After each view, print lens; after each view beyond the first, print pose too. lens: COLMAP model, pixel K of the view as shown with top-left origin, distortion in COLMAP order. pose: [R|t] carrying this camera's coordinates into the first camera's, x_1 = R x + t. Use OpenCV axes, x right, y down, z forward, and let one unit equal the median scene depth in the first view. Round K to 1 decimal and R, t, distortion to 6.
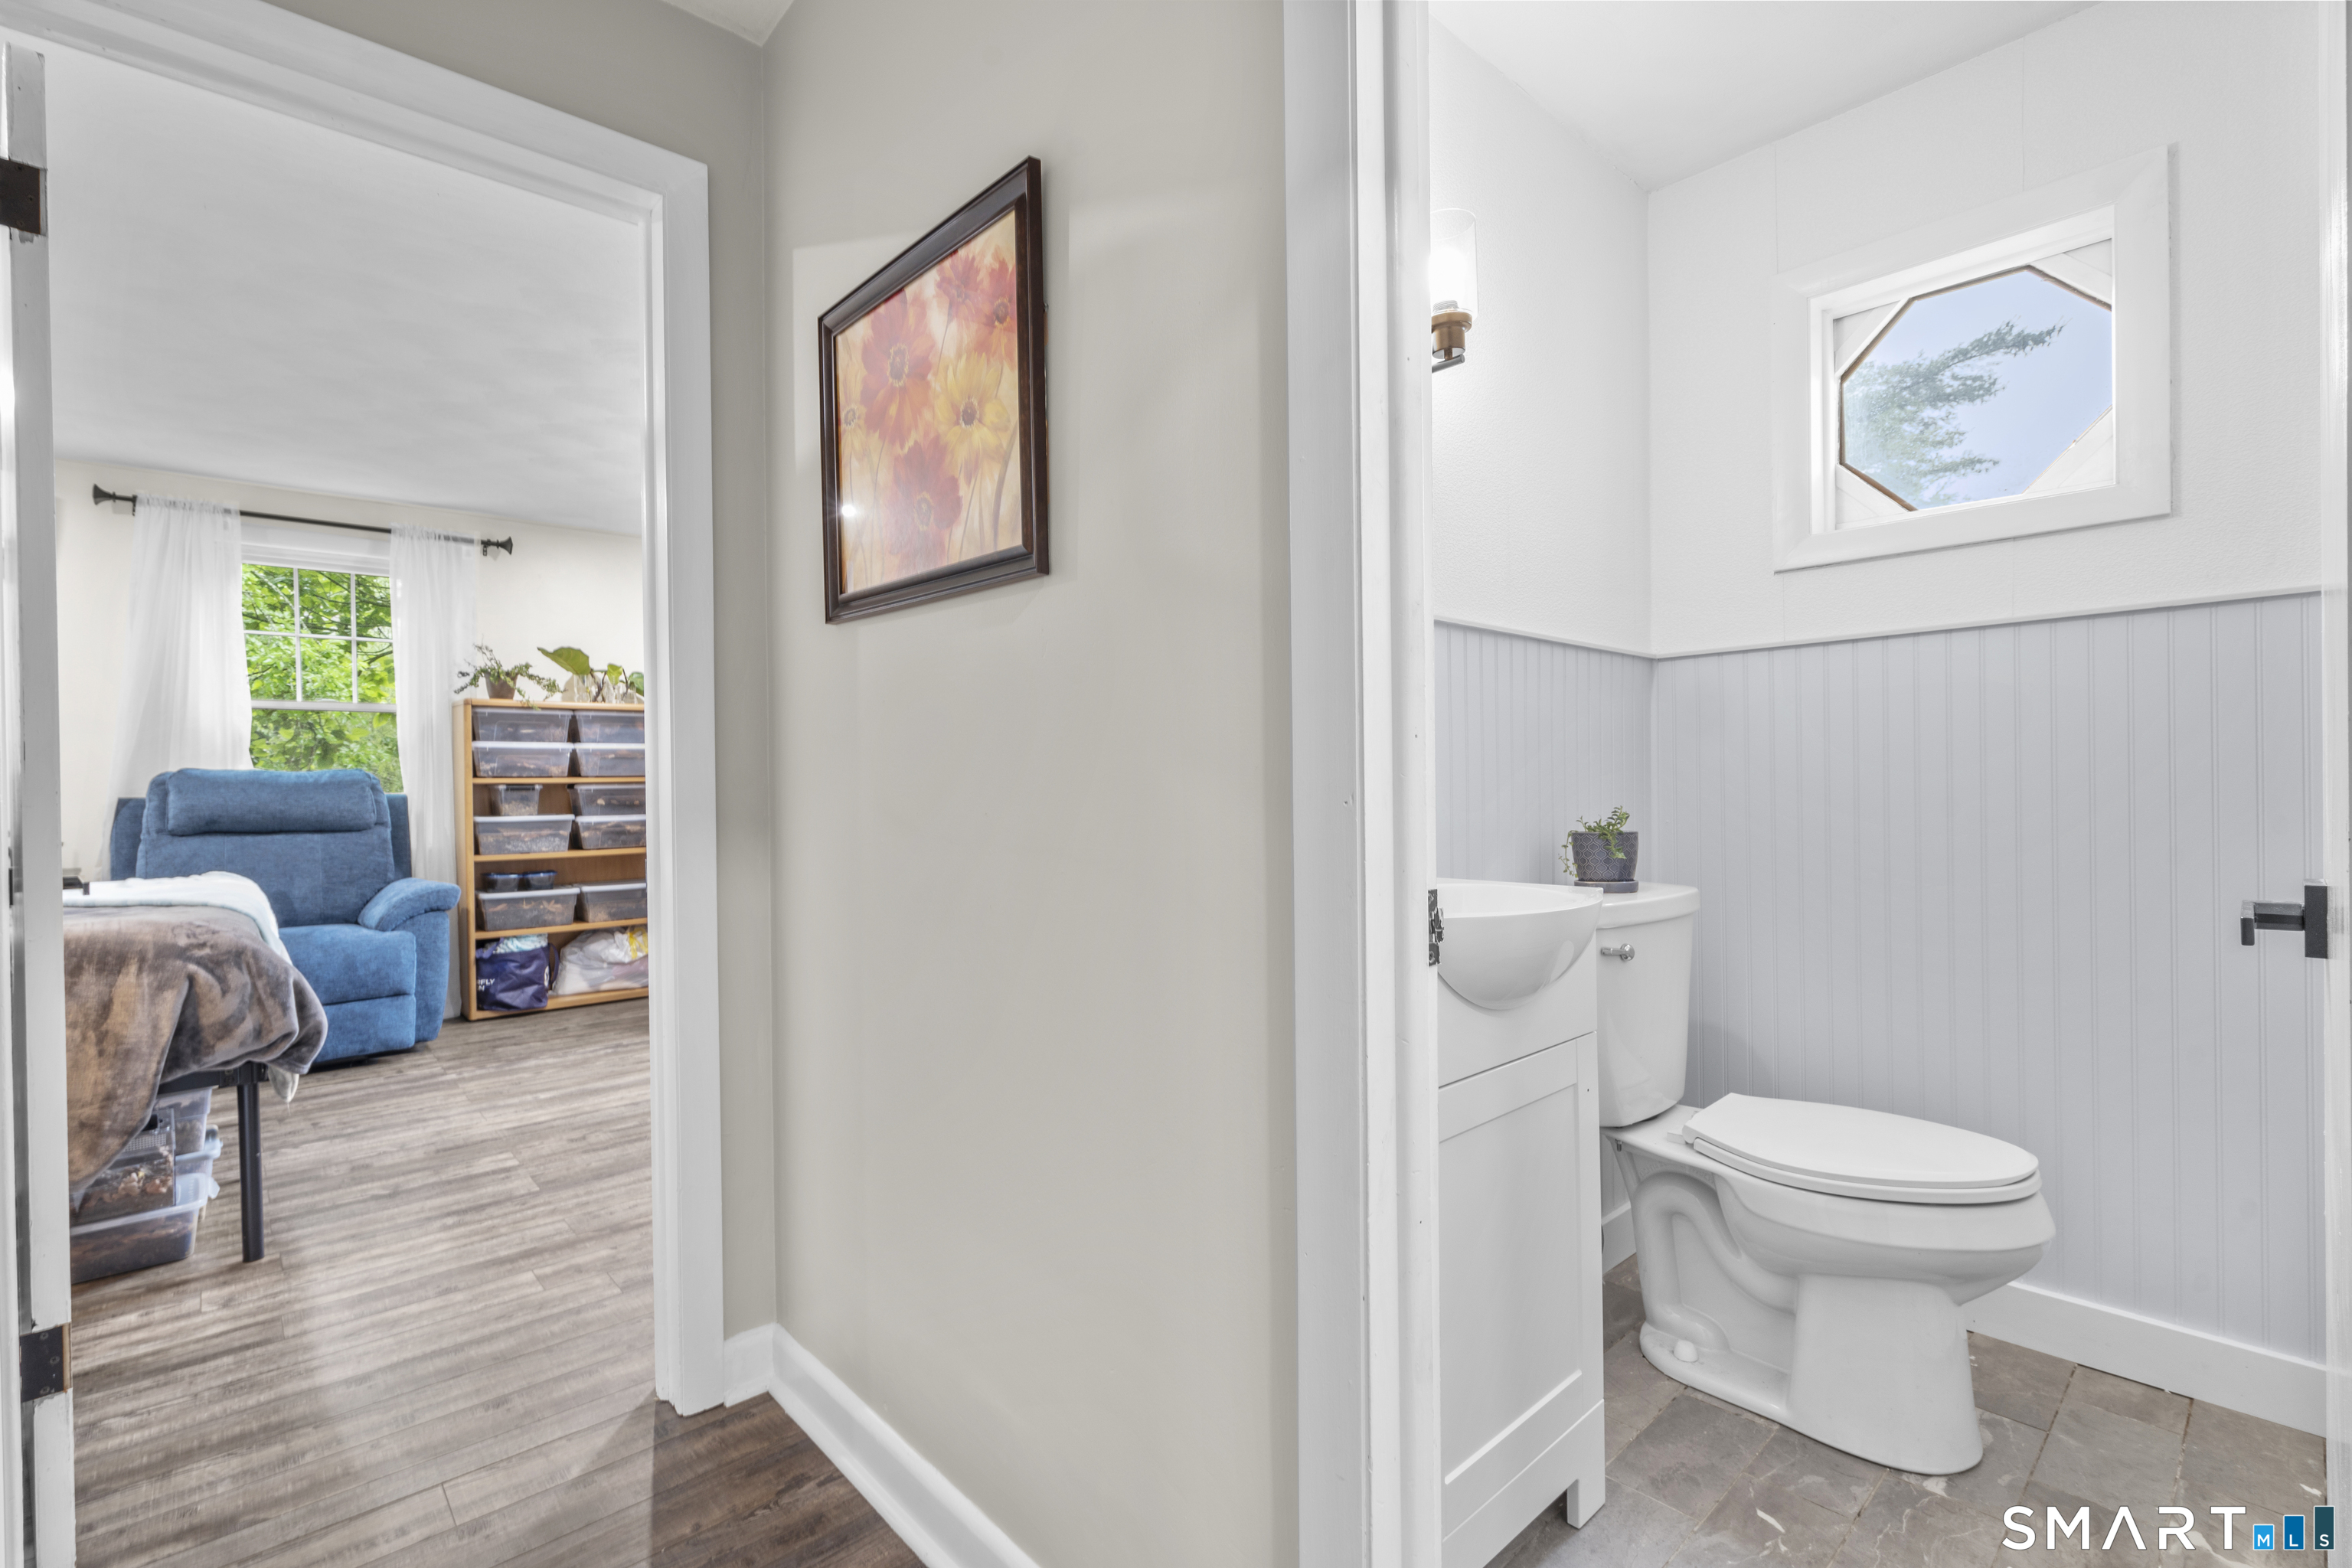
lens RADIAL K [[1056.3, 0, 1188.0], [0, 1056.3, 792.2], [0, 0, 1]] dist [-0.010326, 0.003367]
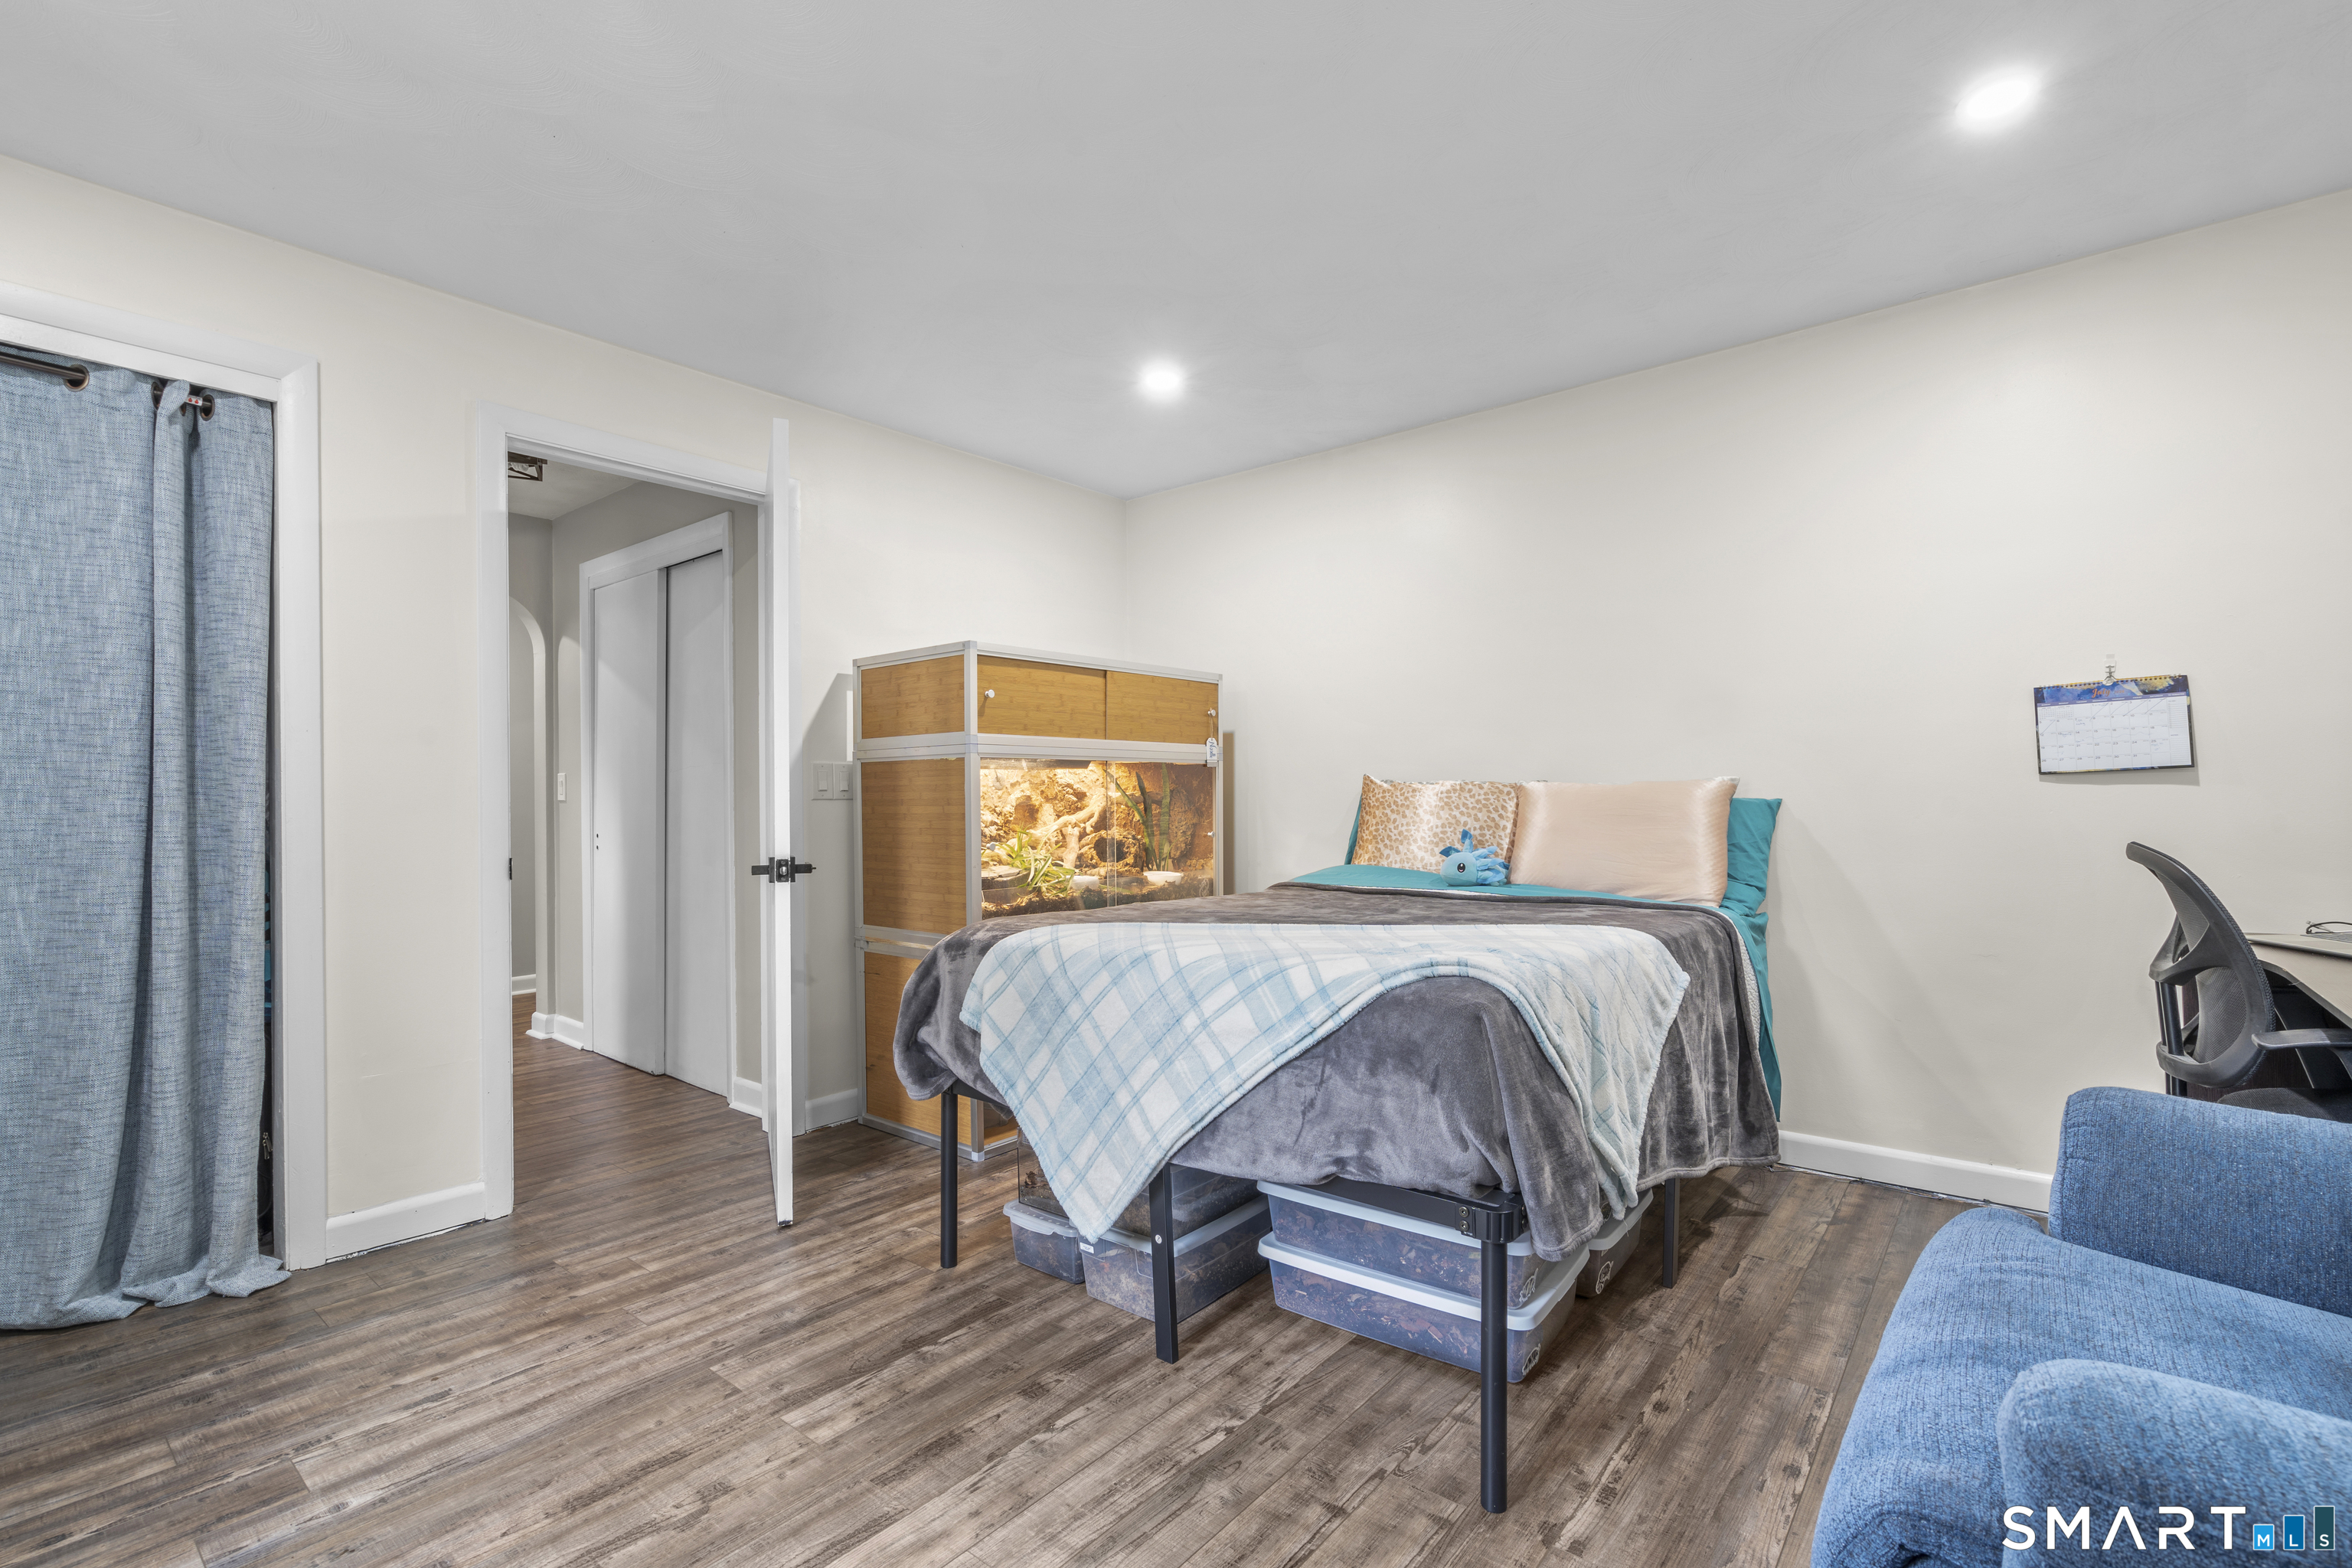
lens RADIAL K [[1056.3, 0, 1172.9], [0, 1056.3, 789.0], [0, 0, 1]] dist [-0.010326, 0.003367]
pose [[-0.991872, 0.017163, -0.126080, -0.529529], [0.016758, 0.999850, 0.004273, -0.006981], [0.126135, 0.002125, -0.992011, 1.093389]]
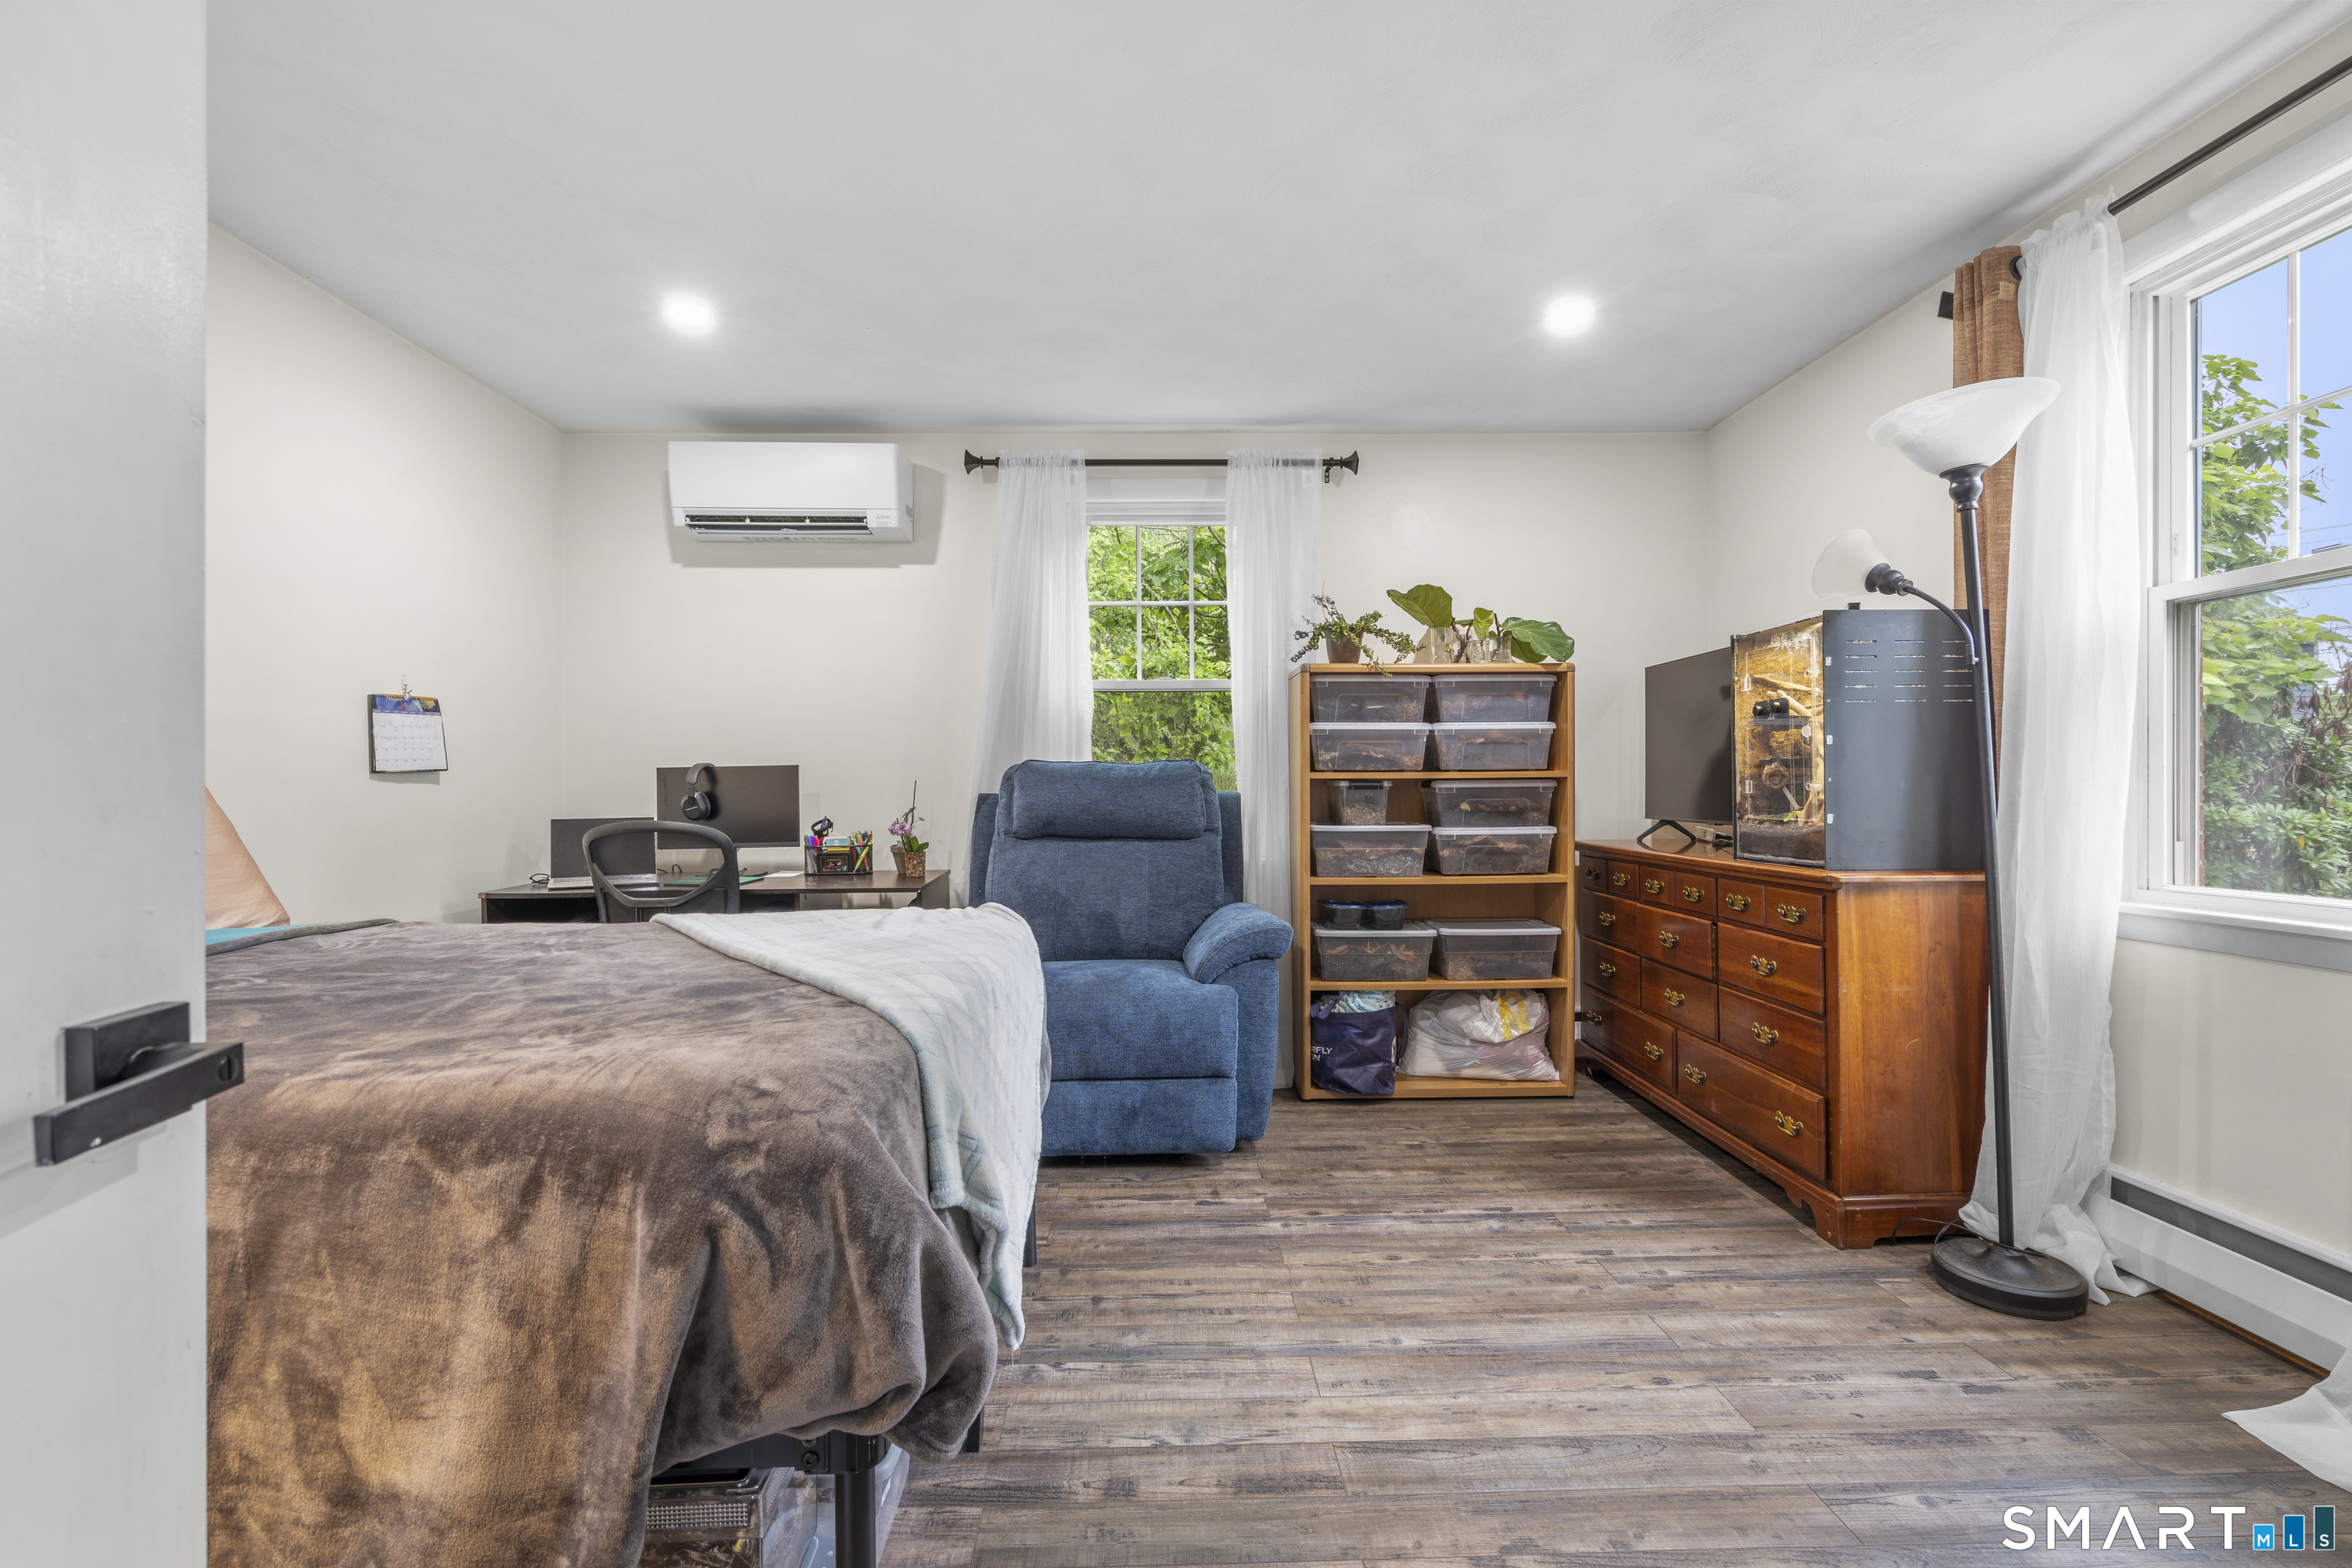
lens RADIAL K [[1056.3, 0, 1164.1], [0, 1056.3, 791.0], [0, 0, 1]] dist [-0.010326, 0.003367]
pose [[0.739641, 0.008636, -0.672946, -0.274628], [-0.011079, 0.999938, 0.000655, 0.000916], [0.672911, 0.006971, 0.739691, 0.409365]]
